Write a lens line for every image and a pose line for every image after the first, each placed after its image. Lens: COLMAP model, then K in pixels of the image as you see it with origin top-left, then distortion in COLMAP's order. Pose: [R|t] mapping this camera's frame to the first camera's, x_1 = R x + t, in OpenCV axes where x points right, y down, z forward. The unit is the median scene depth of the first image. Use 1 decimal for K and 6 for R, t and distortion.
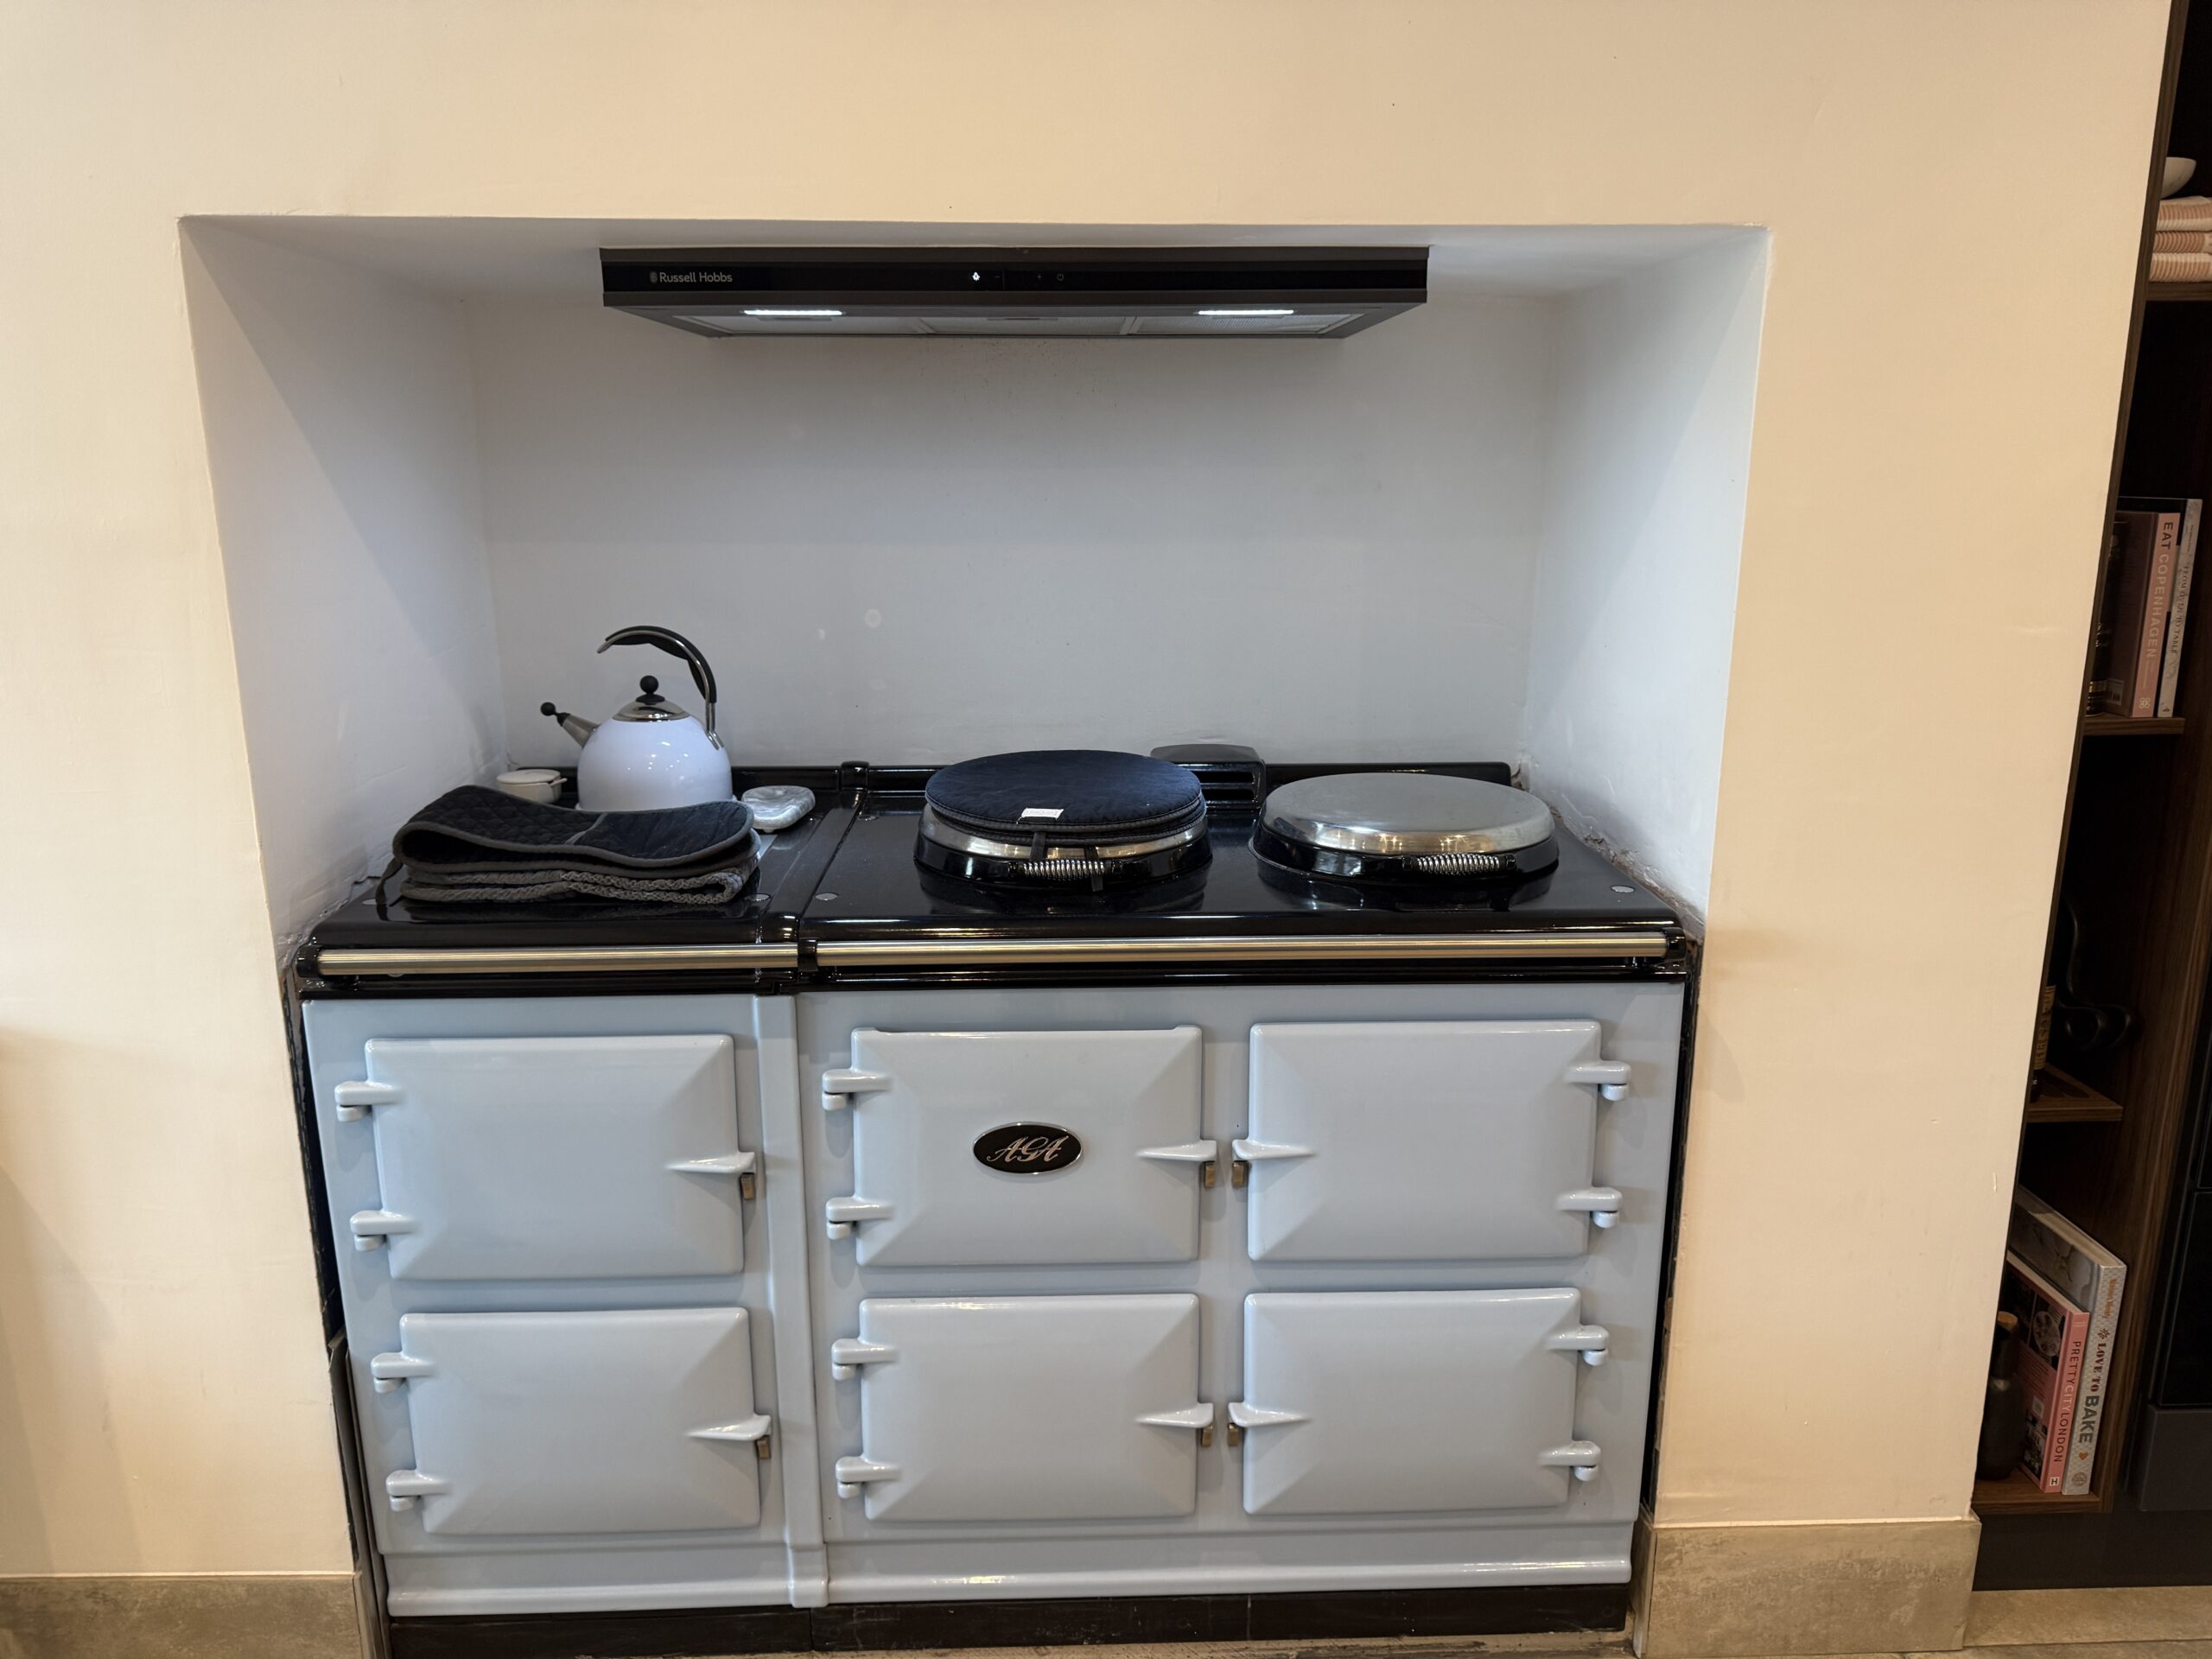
lens RADIAL K [[1571.3, 0, 1106.0], [0, 1571.3, 829.5], [0, 0, 1]] dist [-0.005607, -0.008657]
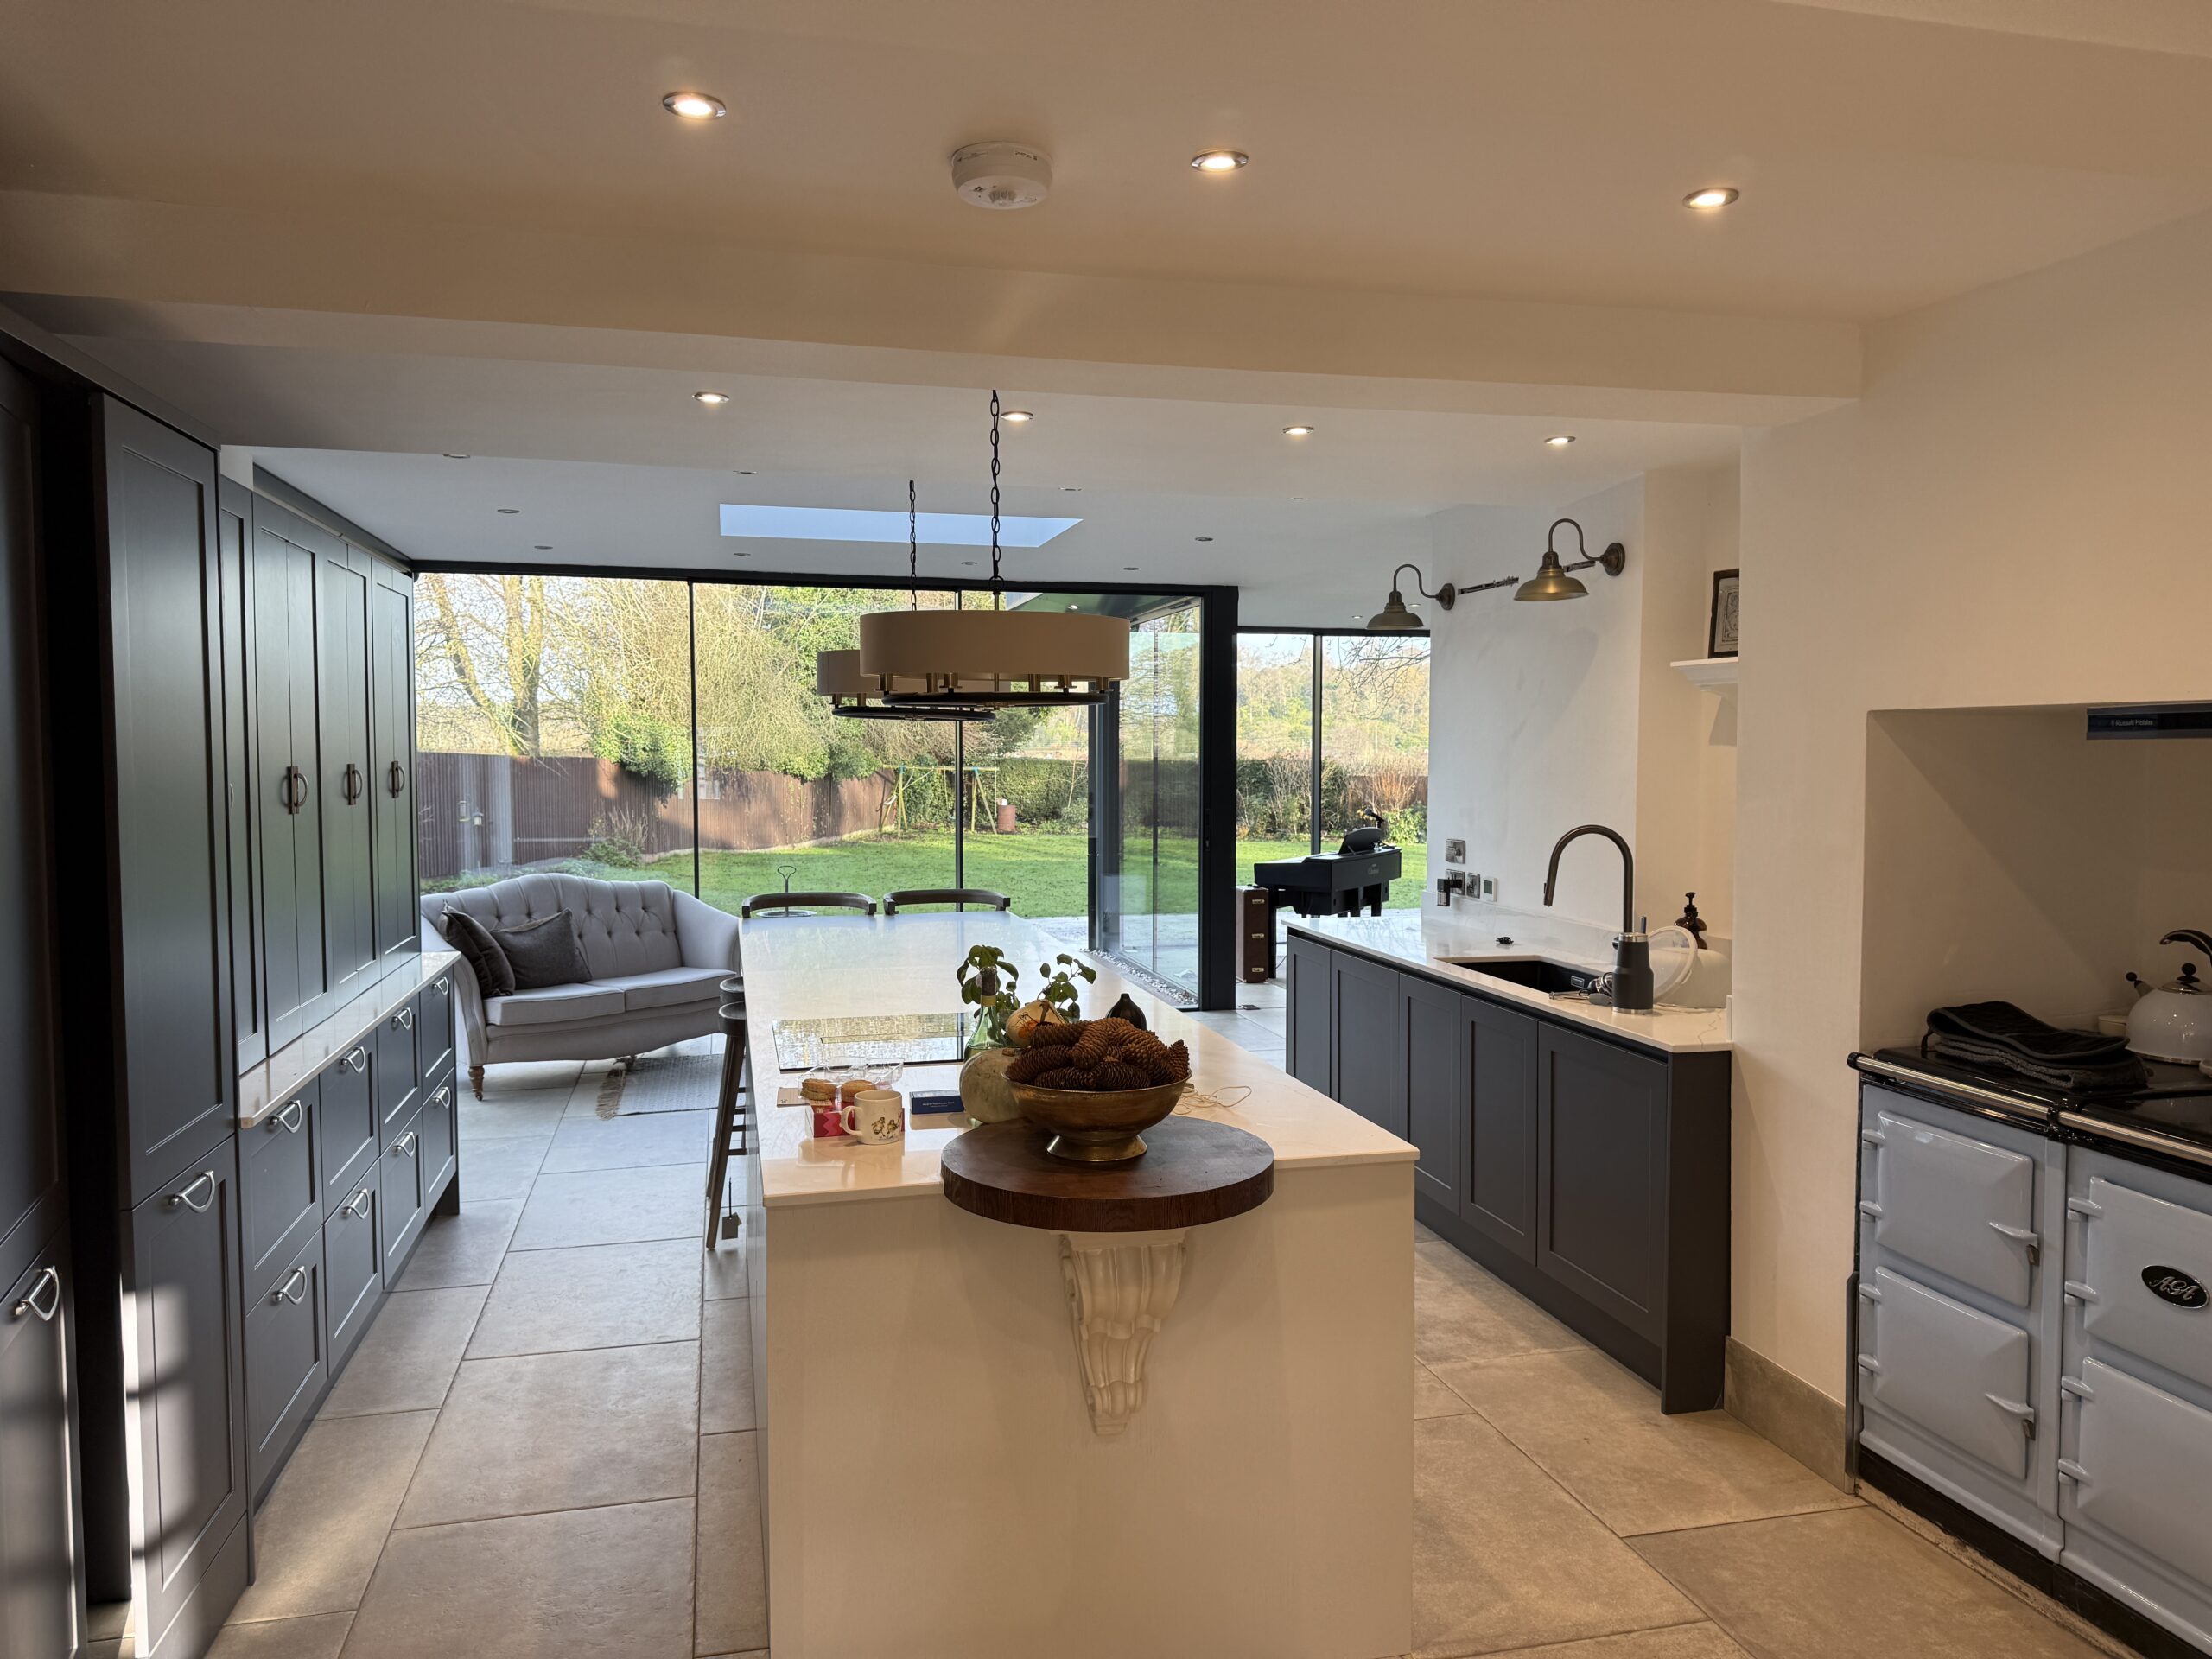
lens RADIAL K [[1571.3, 0, 1106.0], [0, 1571.3, 829.5], [0, 0, 1]] dist [-0.005607, -0.008657]
pose [[0.200025, 0.055642, -0.978210, 1.158523], [-0.223402, 0.974677, 0.009760, -0.009231], [0.953982, 0.216582, 0.207391, -0.376172]]
